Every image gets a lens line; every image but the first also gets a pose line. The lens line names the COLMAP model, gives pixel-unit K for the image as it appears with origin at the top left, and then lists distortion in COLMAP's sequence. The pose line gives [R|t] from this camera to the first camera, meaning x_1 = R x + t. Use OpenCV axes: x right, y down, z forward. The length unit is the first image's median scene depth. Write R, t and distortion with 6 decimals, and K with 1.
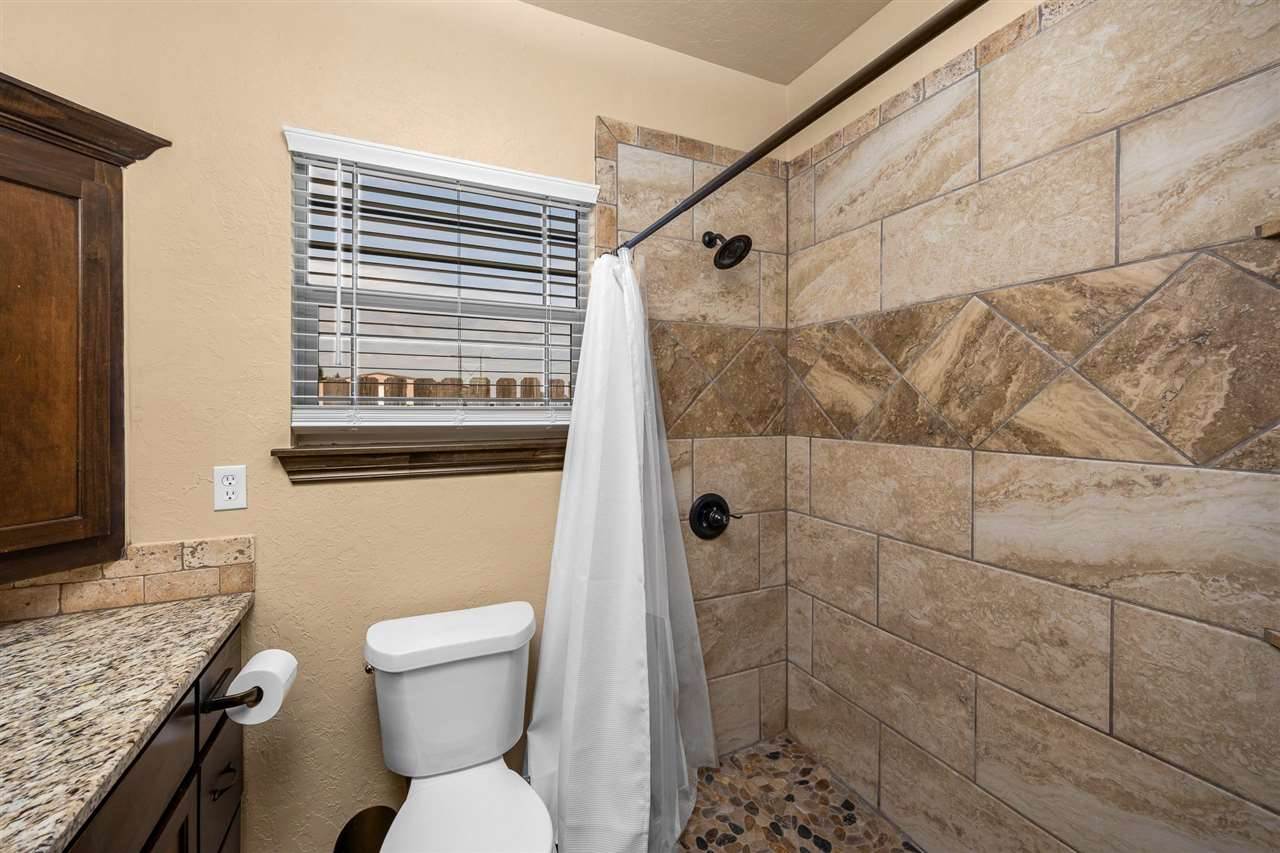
lens RADIAL K [[510.3, 0, 639.6], [0, 510.3, 408.9], [0, 0, 1]] dist [-0.002875, -0.000601]
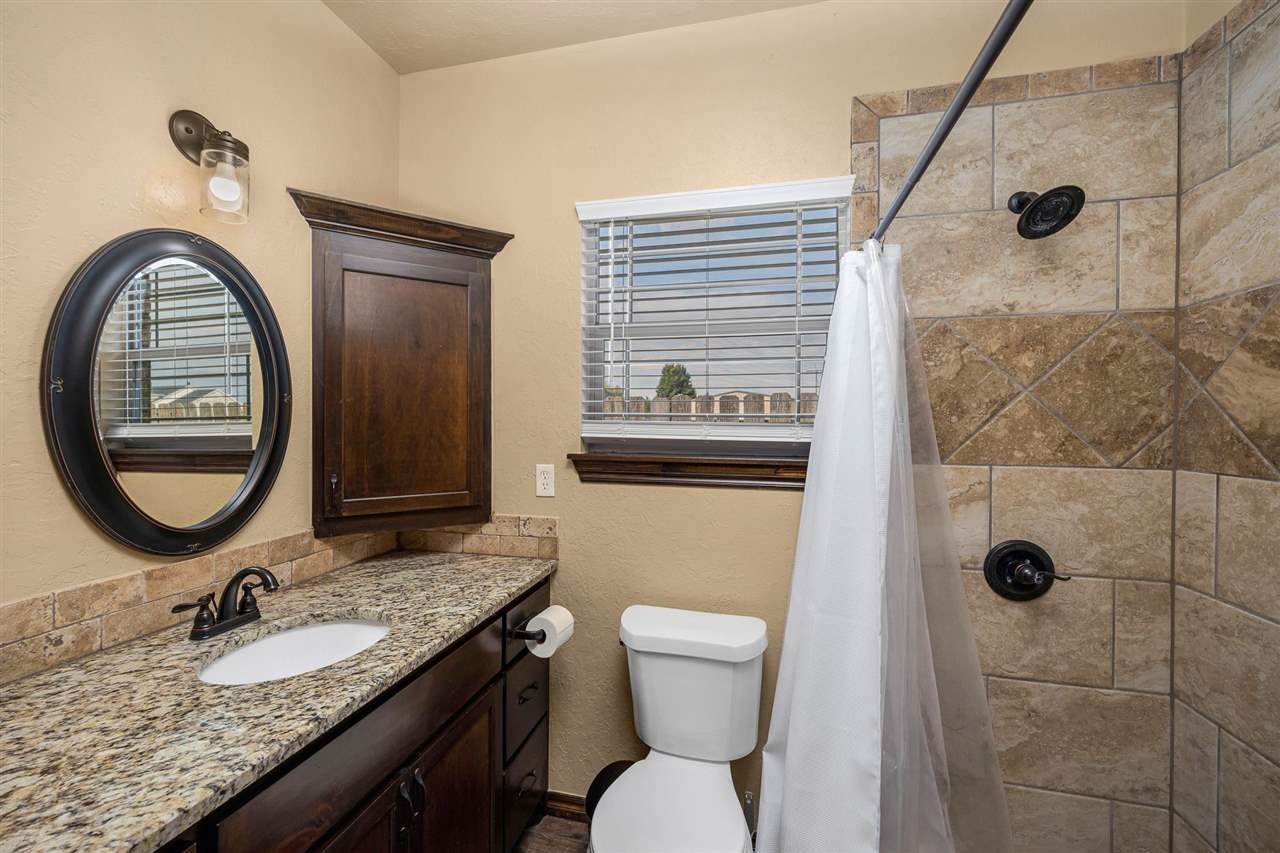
lens RADIAL K [[517.1, 0, 640.0], [0, 517.1, 426.5], [0, 0, 1]] dist [-0.007442, -0.000138]
pose [[0.781803, 0.012251, -0.623405, 0.179463], [-0.010535, 0.999924, 0.006439, -0.000622], [0.623436, 0.001534, 0.781873, 0.059539]]
